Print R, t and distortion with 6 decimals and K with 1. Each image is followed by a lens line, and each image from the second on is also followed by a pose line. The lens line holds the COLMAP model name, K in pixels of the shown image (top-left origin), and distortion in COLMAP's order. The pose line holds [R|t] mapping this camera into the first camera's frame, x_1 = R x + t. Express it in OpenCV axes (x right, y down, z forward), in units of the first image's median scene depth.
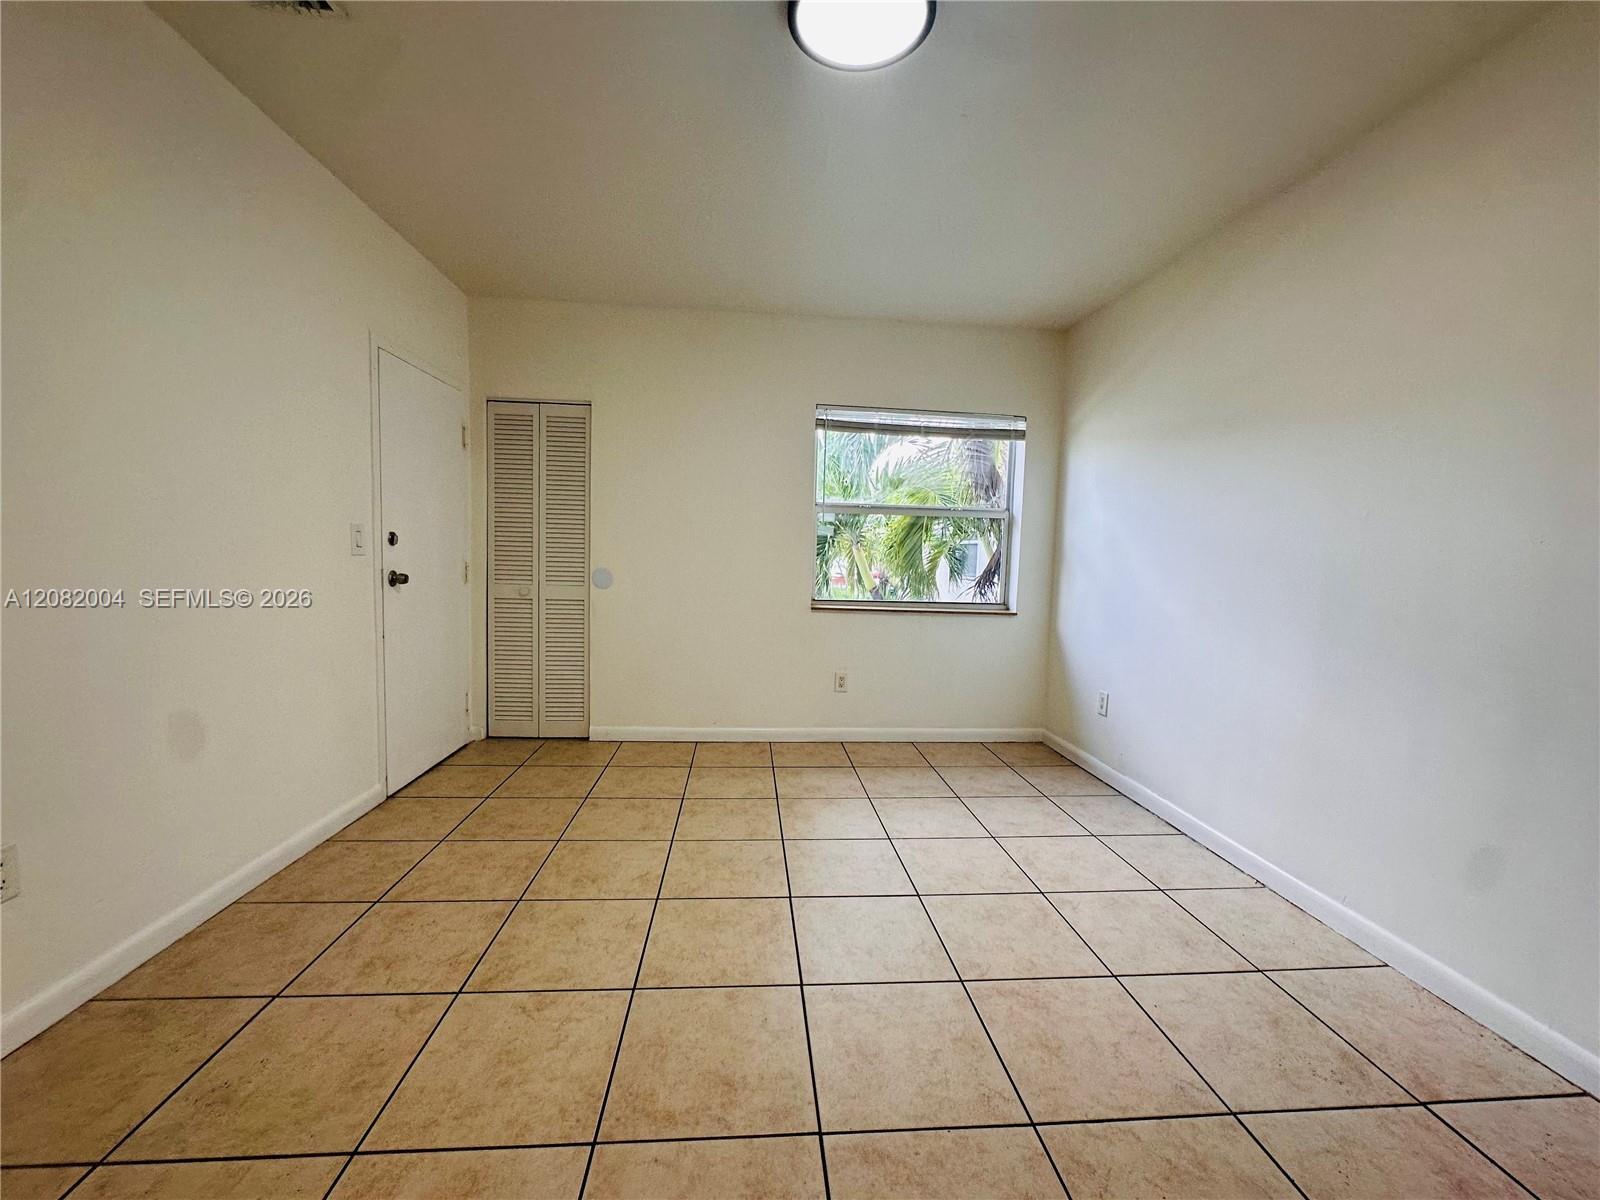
lens RADIAL K [[637.9, 0, 800.8], [0, 637.9, 603.2], [0, 0, 1]] dist [-0.006599, 0.001508]
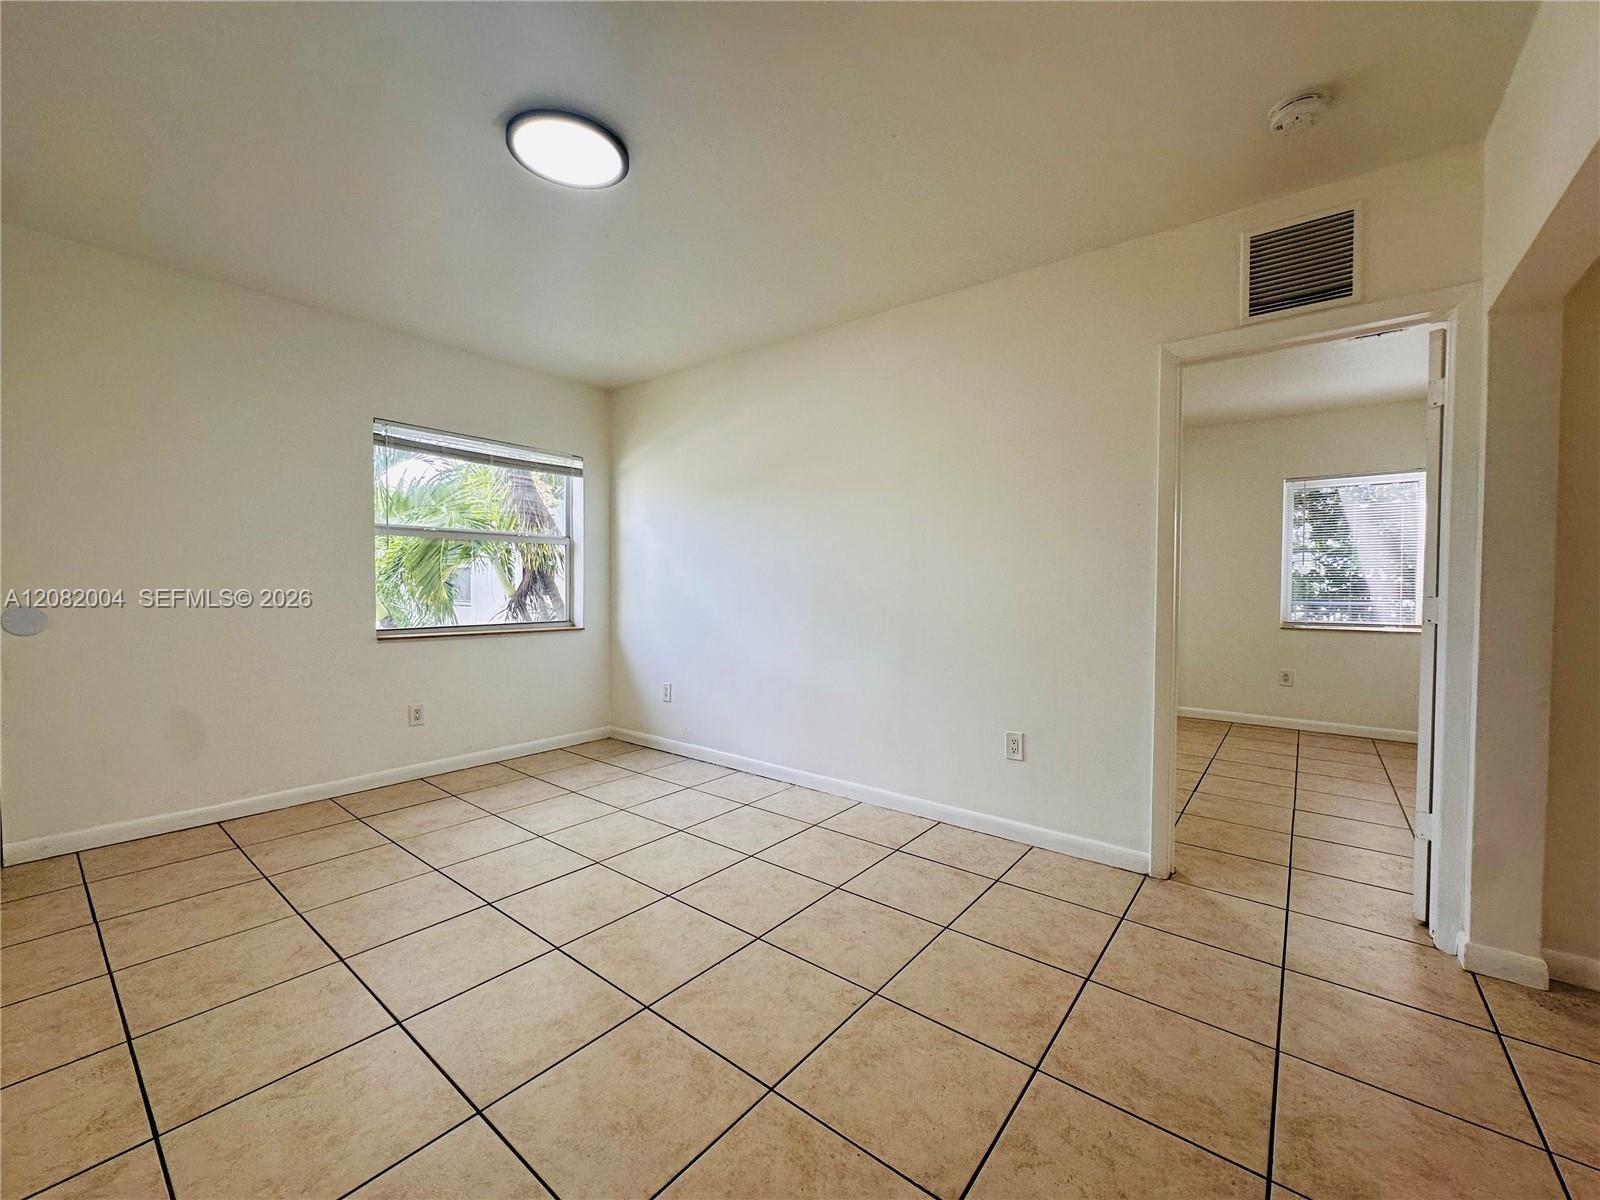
lens RADIAL K [[637.9, 0, 800.4], [0, 637.9, 601.7], [0, 0, 1]] dist [-0.006599, 0.001508]
pose [[0.687138, -0.044210, 0.725181, -0.254096], [0.072396, 0.997345, -0.007796, 0.006680], [-0.722911, 0.057858, 0.688515, -0.075891]]
